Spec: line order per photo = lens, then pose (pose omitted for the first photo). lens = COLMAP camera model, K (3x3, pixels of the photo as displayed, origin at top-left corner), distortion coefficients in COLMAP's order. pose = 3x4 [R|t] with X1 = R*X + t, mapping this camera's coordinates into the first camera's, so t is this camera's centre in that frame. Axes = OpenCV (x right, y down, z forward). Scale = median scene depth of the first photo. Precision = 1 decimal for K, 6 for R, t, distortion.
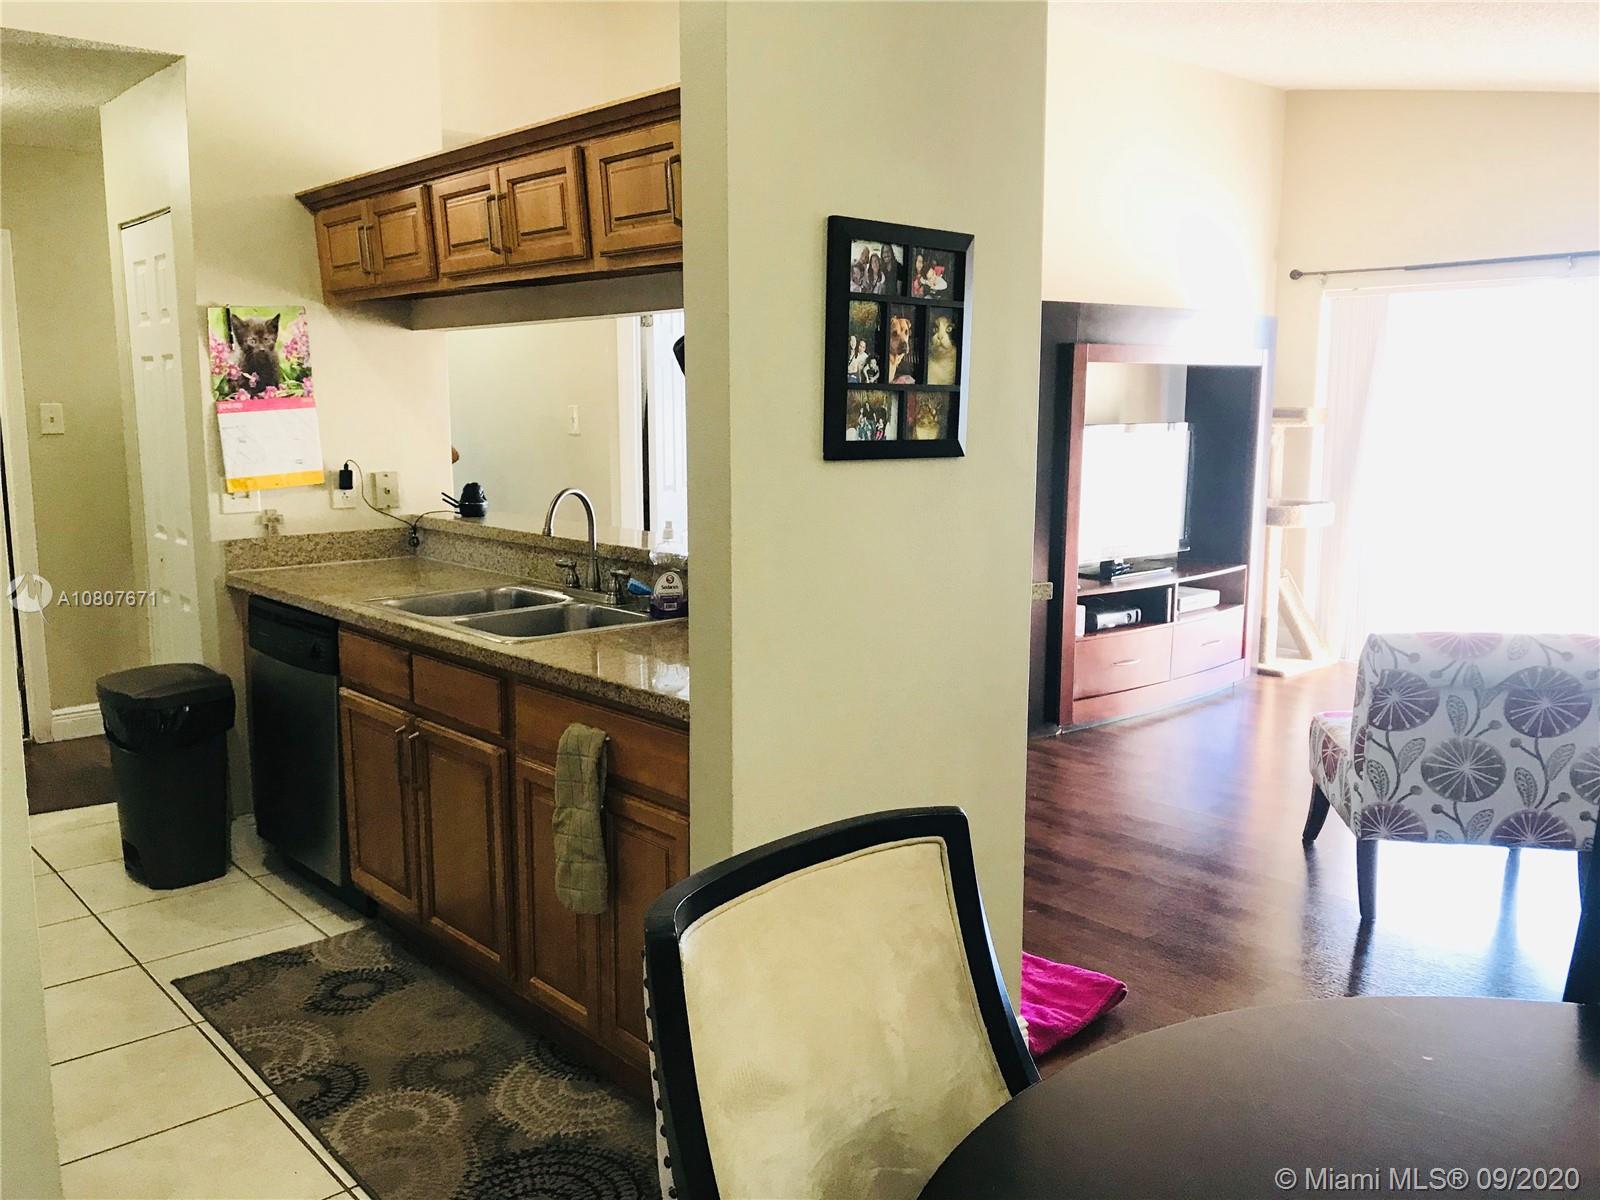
lens RADIAL K [[1341.8, 0, 793.0], [0, 1341.8, 596.7], [0, 0, 1]] dist [0.022032, -0.003698]
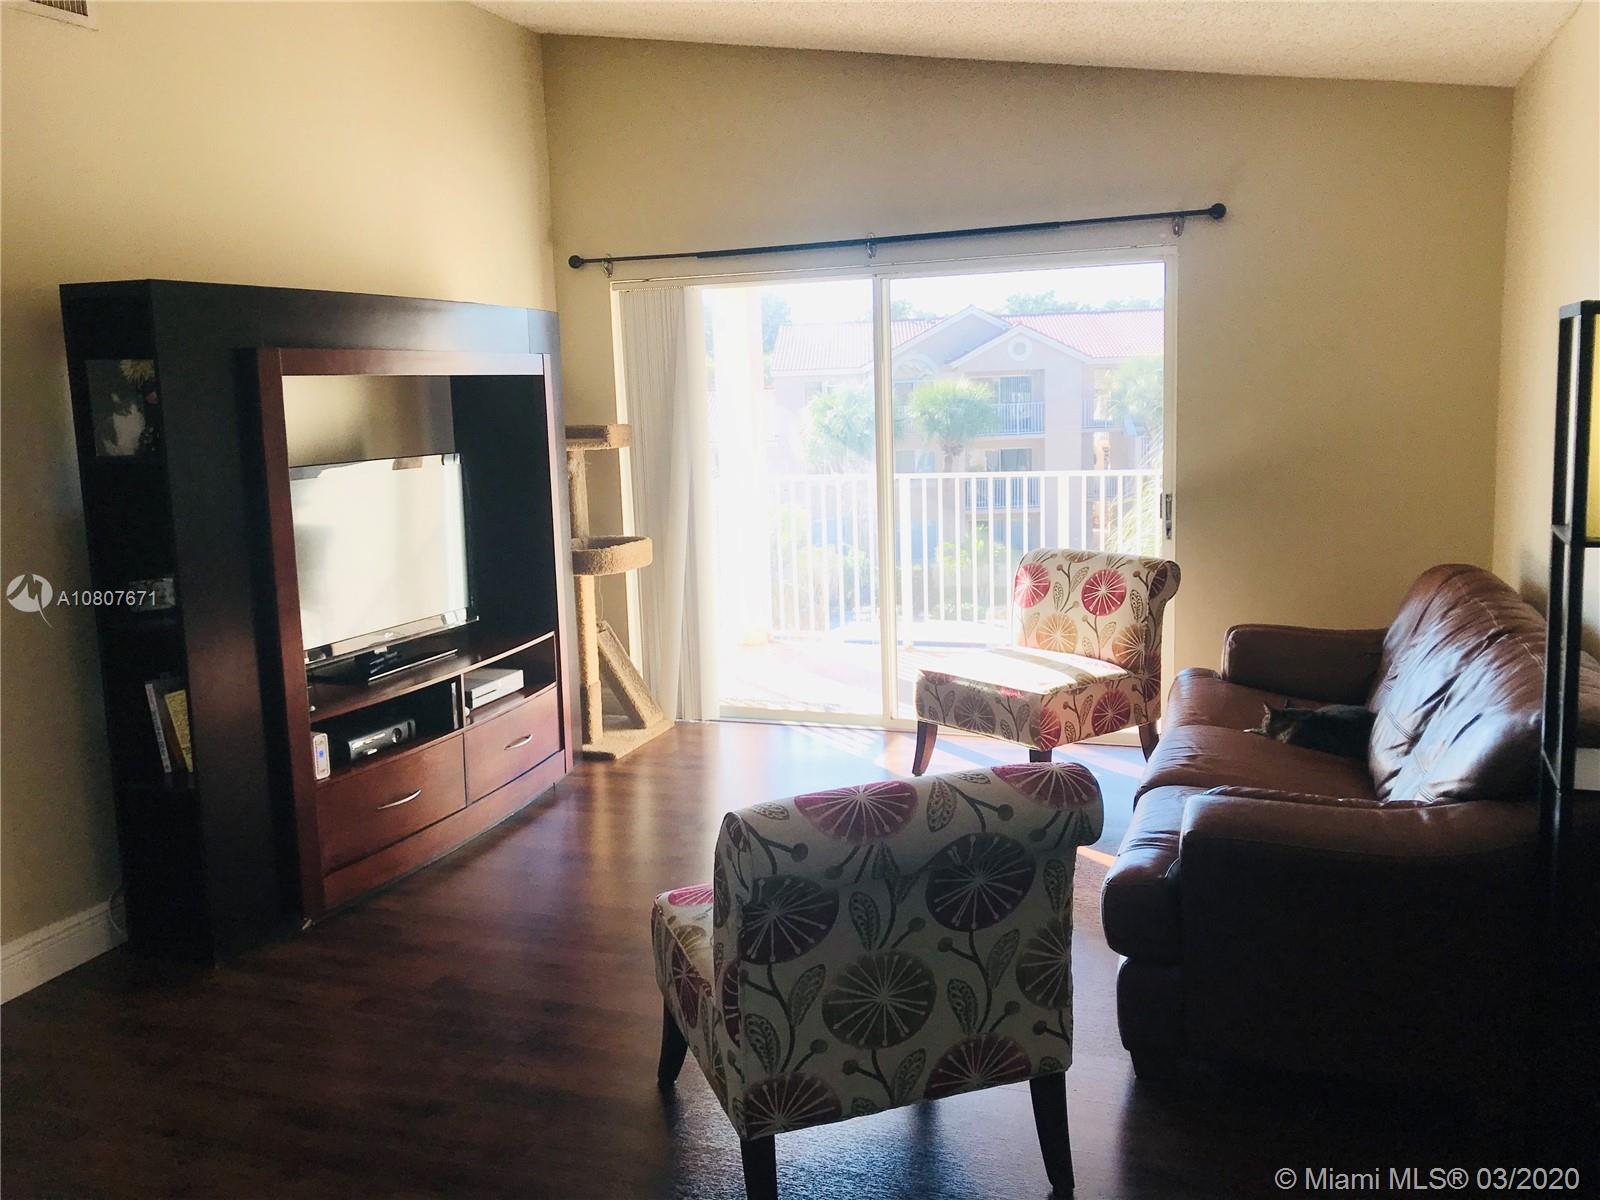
lens RADIAL K [[1405.4, 0, 794.3], [0, 1405.4, 573.2], [0, 0, 1]] dist [0.006491, -0.001415]
pose [[0.883199, -0.089305, 0.460416, 0.146309], [0.102392, 0.994738, -0.003469, -0.063955], [-0.457684, 0.050207, 0.887696, 0.354785]]
